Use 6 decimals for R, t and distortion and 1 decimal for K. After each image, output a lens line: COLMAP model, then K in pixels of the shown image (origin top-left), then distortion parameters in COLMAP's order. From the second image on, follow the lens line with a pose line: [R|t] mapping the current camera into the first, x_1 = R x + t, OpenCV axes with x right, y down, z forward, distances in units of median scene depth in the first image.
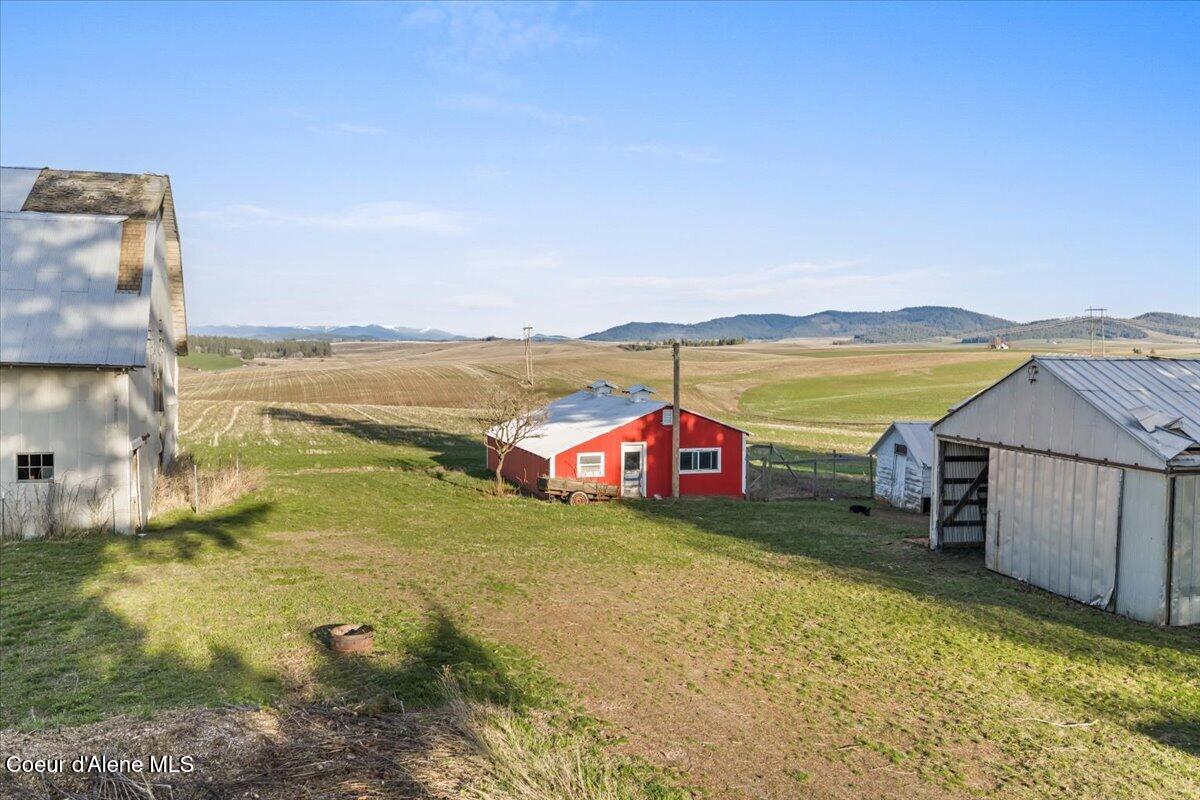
lens RADIAL K [[968.1, 0, 600.0], [0, 968.1, 400.0], [0, 0, 1]] dist [0.008626, -0.000135]
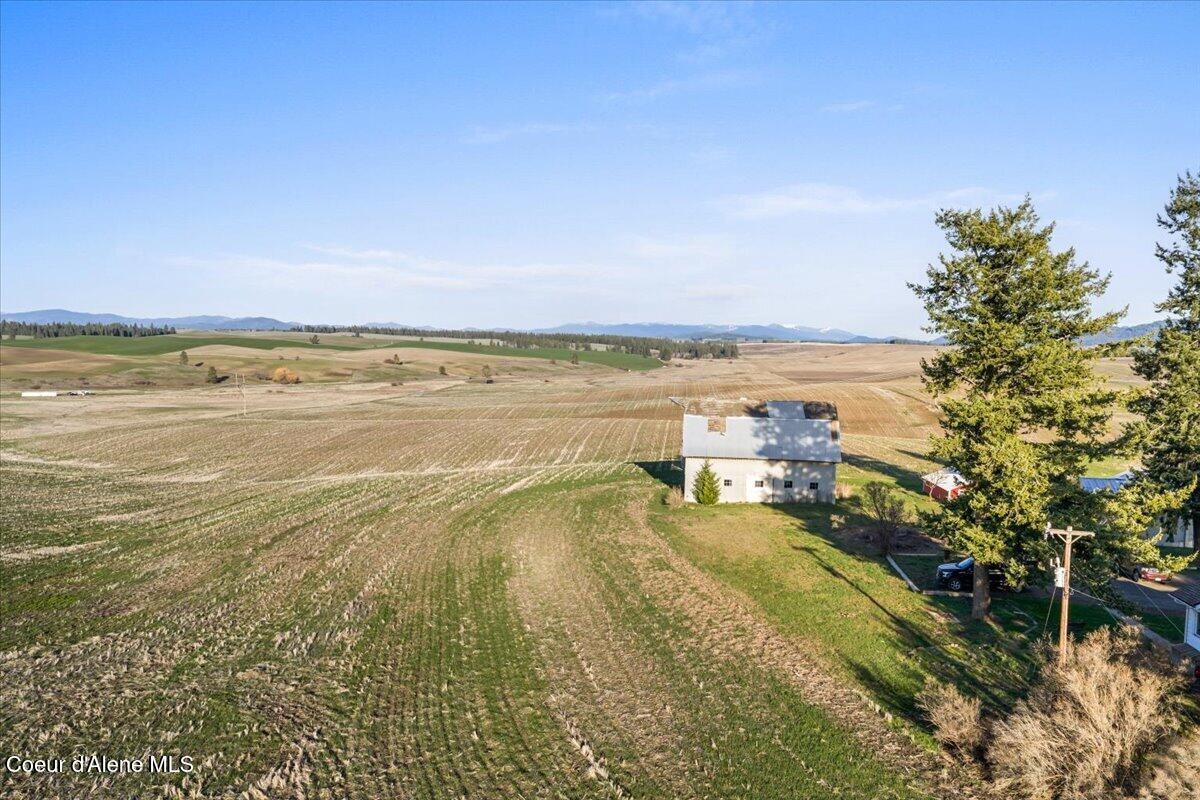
lens RADIAL K [[968.1, 0, 600.0], [0, 968.1, 400.0], [0, 0, 1]] dist [0.008626, -0.000135]
pose [[0.918586, 0.038895, -0.393302, 0.119962], [-0.038388, 0.999221, 0.009158, -0.198897], [0.393352, 0.006685, 0.919364, -2.079760]]
